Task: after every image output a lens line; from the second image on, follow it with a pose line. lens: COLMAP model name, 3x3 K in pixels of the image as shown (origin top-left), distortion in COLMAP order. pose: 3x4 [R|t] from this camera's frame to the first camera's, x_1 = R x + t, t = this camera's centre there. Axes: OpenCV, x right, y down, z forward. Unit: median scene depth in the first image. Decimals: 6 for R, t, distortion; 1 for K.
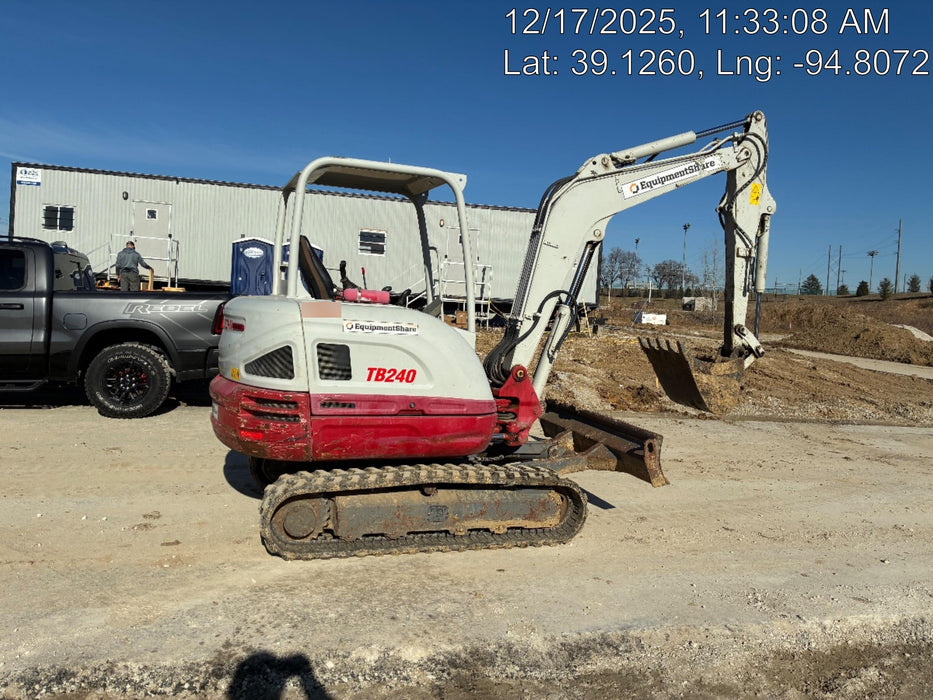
lens RADIAL K [[700.4, 0, 466.5], [0, 700.4, 350.0], [0, 0, 1]] dist [0.028514, -0.004737]
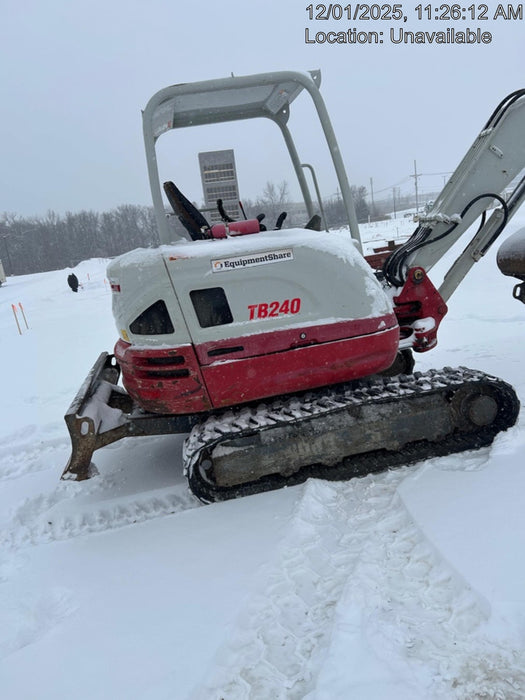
lens RADIAL K [[525.5, 0, 262.5], [0, 525.5, 350.0], [0, 0, 1]] dist [0.028514, -0.004737]
pose [[0.959853, -0.168639, -0.224150, 0.023463], [0.202571, 0.969487, 0.138057, -0.010095], [0.194029, -0.177920, 0.964726, 0.301729]]
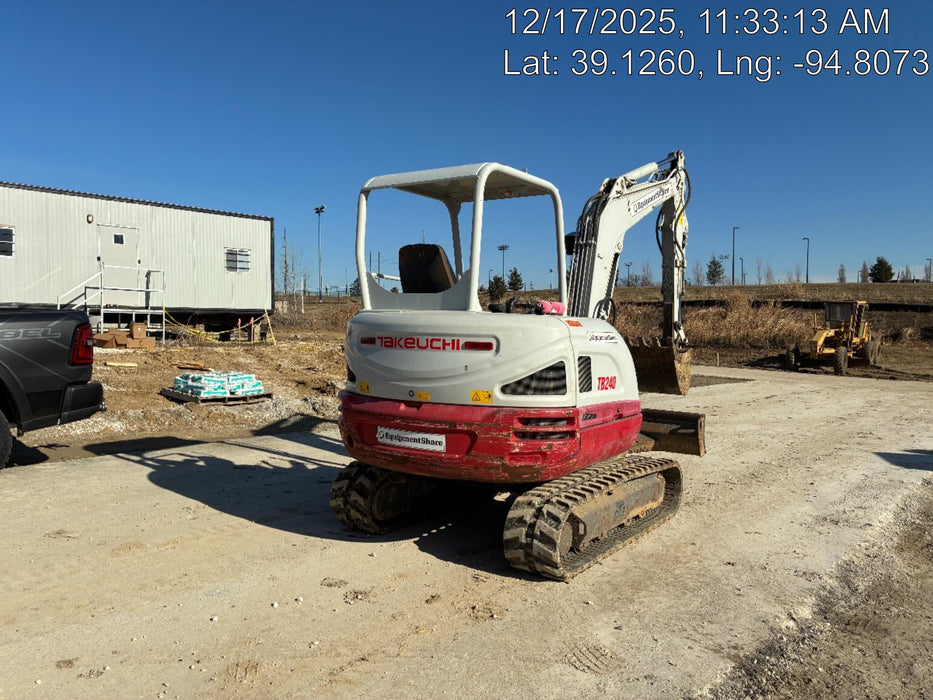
lens RADIAL K [[712.5, 0, 464.3], [0, 712.5, 361.2], [0, 0, 1]] dist [0.030100, -0.004418]
pose [[0.812604, -0.073993, 0.578100, -0.853278], [0.068546, 0.997157, 0.031279, -0.041779], [-0.578771, 0.014210, 0.815366, 0.250787]]
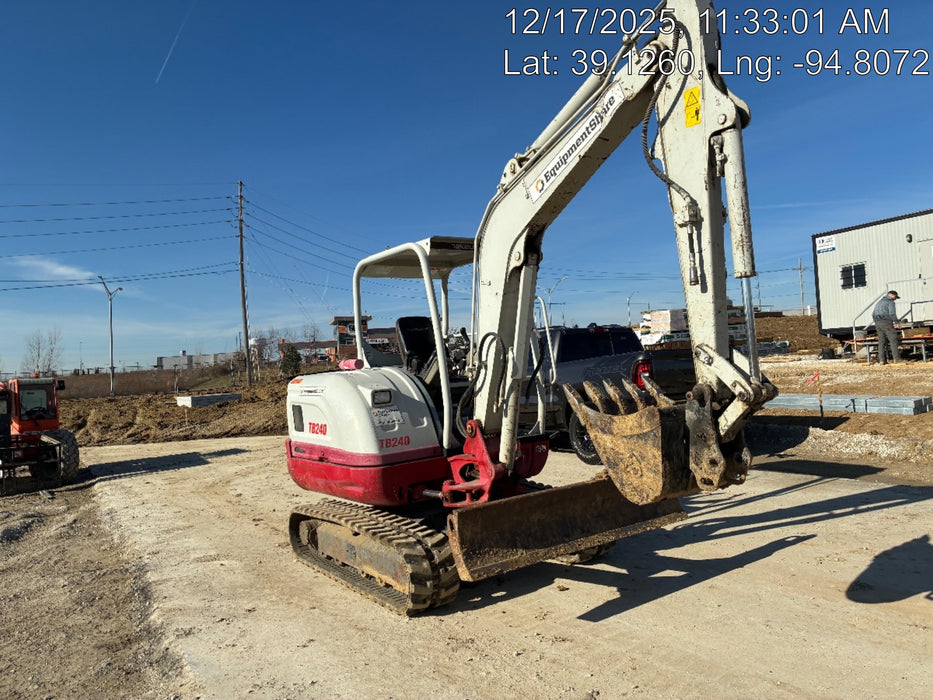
lens RADIAL K [[700.4, 0, 466.5], [0, 700.4, 350.0], [0, 0, 1]] dist [0.028514, -0.004737]
pose [[0.256989, -0.098088, -0.961424, 1.142955], [0.022010, 0.995172, -0.095648, 0.021320], [0.966164, 0.003419, 0.257907, 0.897963]]
